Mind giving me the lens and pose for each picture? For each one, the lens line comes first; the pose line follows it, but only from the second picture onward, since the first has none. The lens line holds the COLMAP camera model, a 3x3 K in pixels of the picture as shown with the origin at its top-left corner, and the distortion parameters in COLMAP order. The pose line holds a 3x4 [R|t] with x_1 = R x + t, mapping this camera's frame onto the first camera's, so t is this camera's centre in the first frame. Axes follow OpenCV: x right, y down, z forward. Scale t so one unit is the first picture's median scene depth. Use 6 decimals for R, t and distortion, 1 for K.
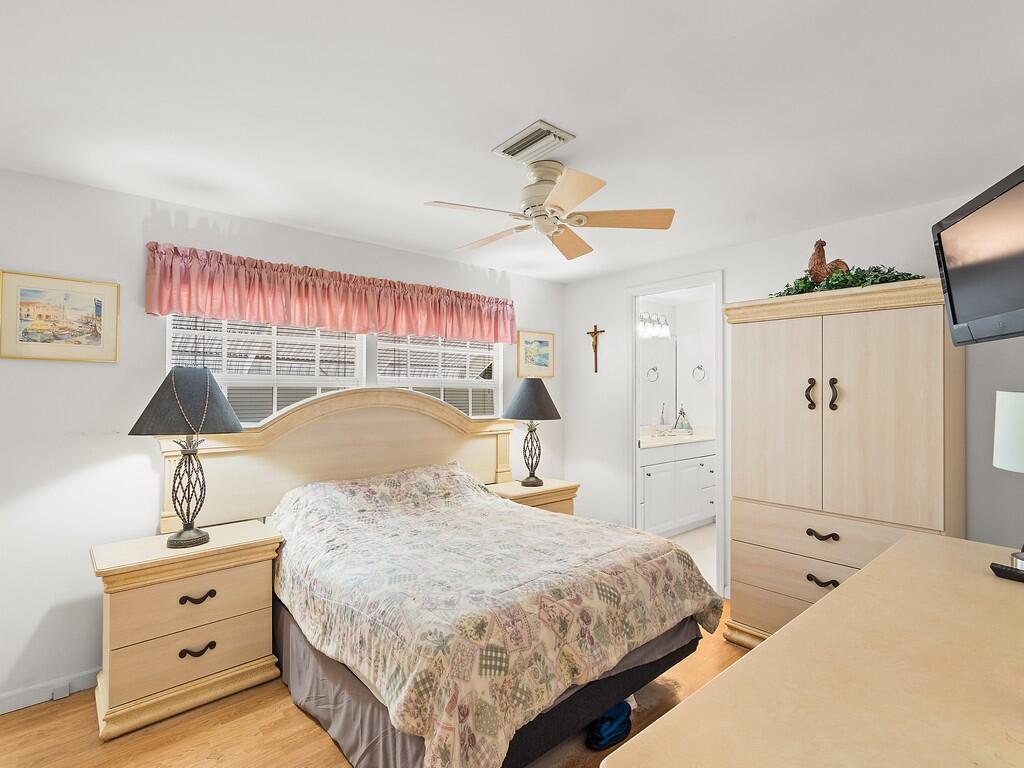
lens RADIAL K [[481.4, 0, 504.4], [0, 481.4, 387.2], [0, 0, 1]] dist [-0.012981, 0.000009]
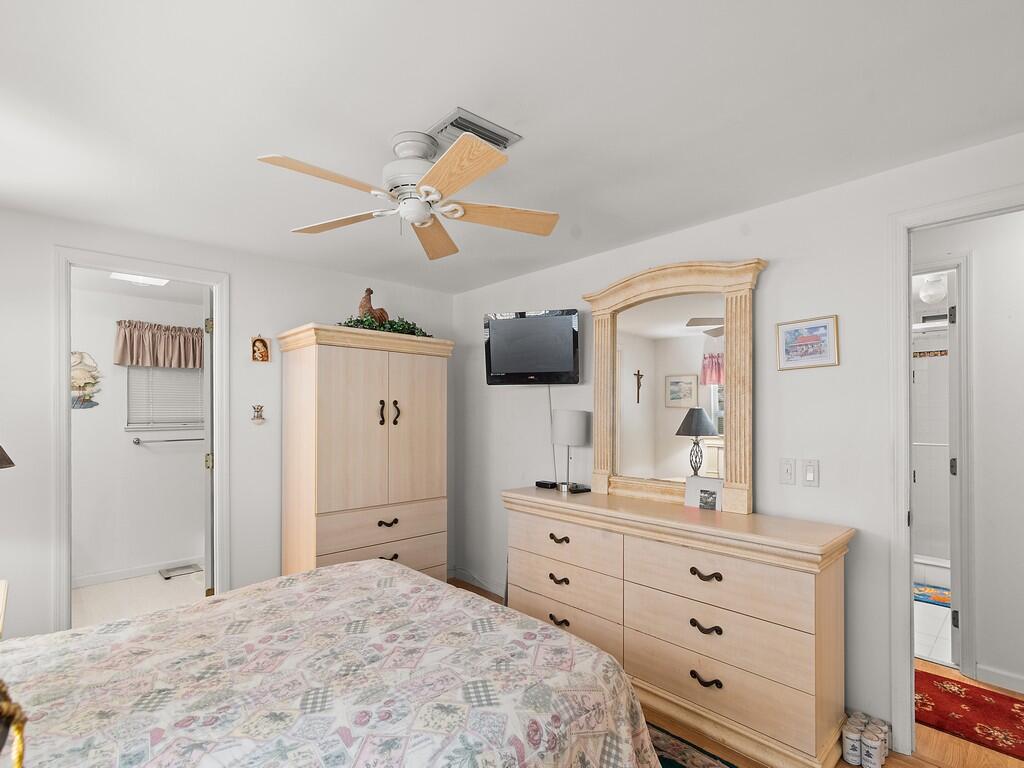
lens RADIAL K [[485.9, 0, 510.3], [0, 485.9, 415.9], [0, 0, 1]] dist [0.035720, -0.000074]
pose [[-0.021800, -0.010730, 0.999705, -0.755777], [-0.022693, 0.999690, 0.010235, 0.002615], [-0.999505, -0.022463, -0.022037, 0.829209]]
